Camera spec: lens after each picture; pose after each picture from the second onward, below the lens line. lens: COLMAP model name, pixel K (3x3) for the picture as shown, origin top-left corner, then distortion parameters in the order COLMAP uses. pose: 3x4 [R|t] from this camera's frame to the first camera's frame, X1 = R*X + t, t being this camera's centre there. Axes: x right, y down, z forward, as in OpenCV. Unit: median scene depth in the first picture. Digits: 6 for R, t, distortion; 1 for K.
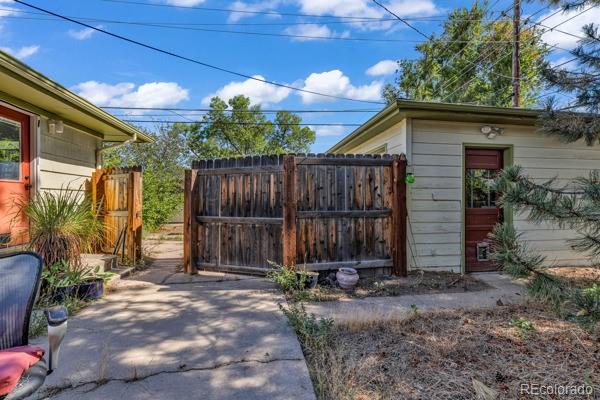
lens RADIAL K [[250.0, 0, 294.3], [0, 250.0, 200.4], [0, 0, 1]] dist [-0.001182, 0.000189]
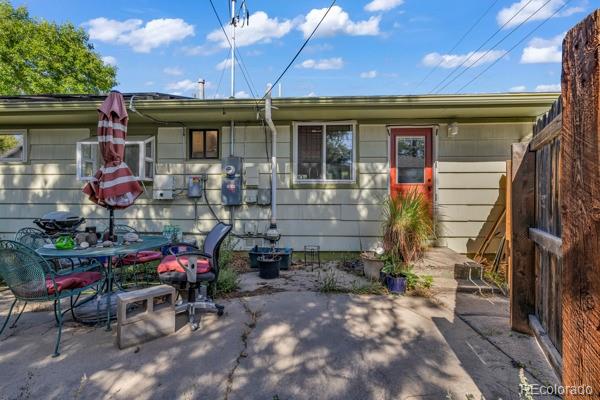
lens RADIAL K [[250.0, 0, 297.4], [0, 250.0, 201.2], [0, 0, 1]] dist [-0.001182, 0.000189]
pose [[-0.208856, -0.000172, -0.977946, 0.326191], [0.002148, 0.999997, -0.000634, 0.012508], [0.977944, -0.002233, -0.208855, 0.879531]]
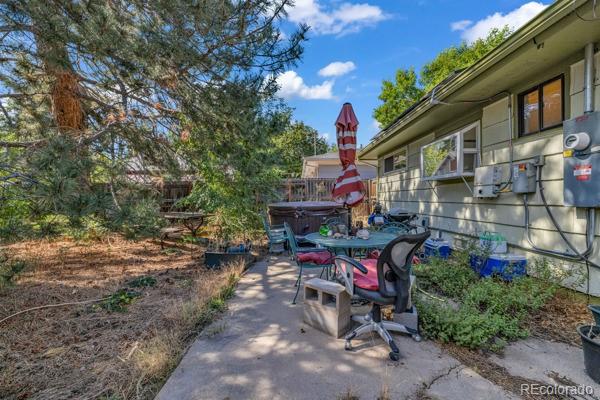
lens RADIAL K [[250.0, 0, 301.4], [0, 250.0, 198.5], [0, 0, 1]] dist [-0.001182, 0.000189]
pose [[-0.991087, 0.003599, 0.133171, -0.324138], [0.003062, 0.999986, -0.004238, 0.007021], [-0.133184, -0.003793, -0.991084, 1.090738]]
